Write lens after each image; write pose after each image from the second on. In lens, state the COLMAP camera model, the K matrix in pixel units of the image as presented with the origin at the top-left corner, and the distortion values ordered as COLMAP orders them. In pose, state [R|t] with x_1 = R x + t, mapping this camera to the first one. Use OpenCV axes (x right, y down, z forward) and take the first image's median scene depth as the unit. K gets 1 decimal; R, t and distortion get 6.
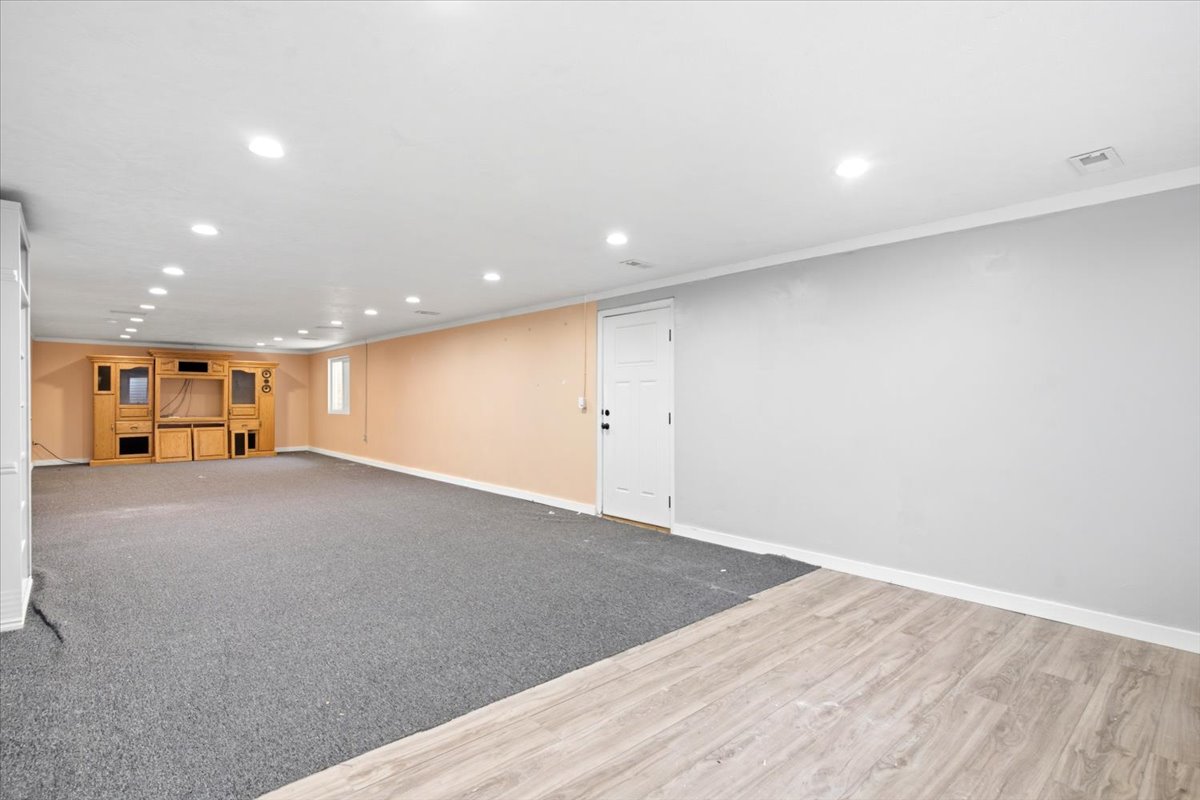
lens RADIAL K [[583.9, 0, 589.1], [0, 583.9, 403.3], [0, 0, 1]] dist [0.003187, 0.000719]
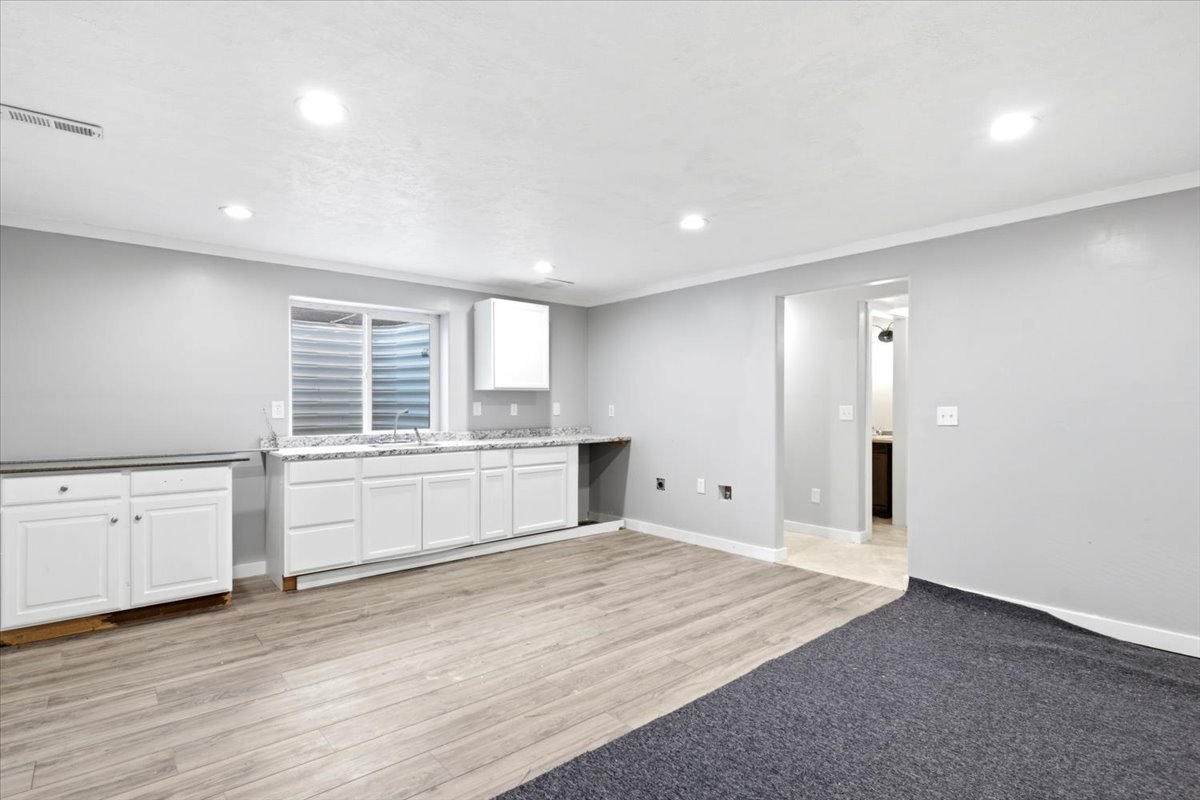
lens RADIAL K [[583.9, 0, 592.7], [0, 583.9, 400.8], [0, 0, 1]] dist [0.003187, 0.000719]
pose [[-0.999857, -0.001661, 0.016828, 0.020710], [-0.001686, 0.999998, -0.001441, -0.003002], [-0.016826, -0.001469, -0.999857, 0.486253]]
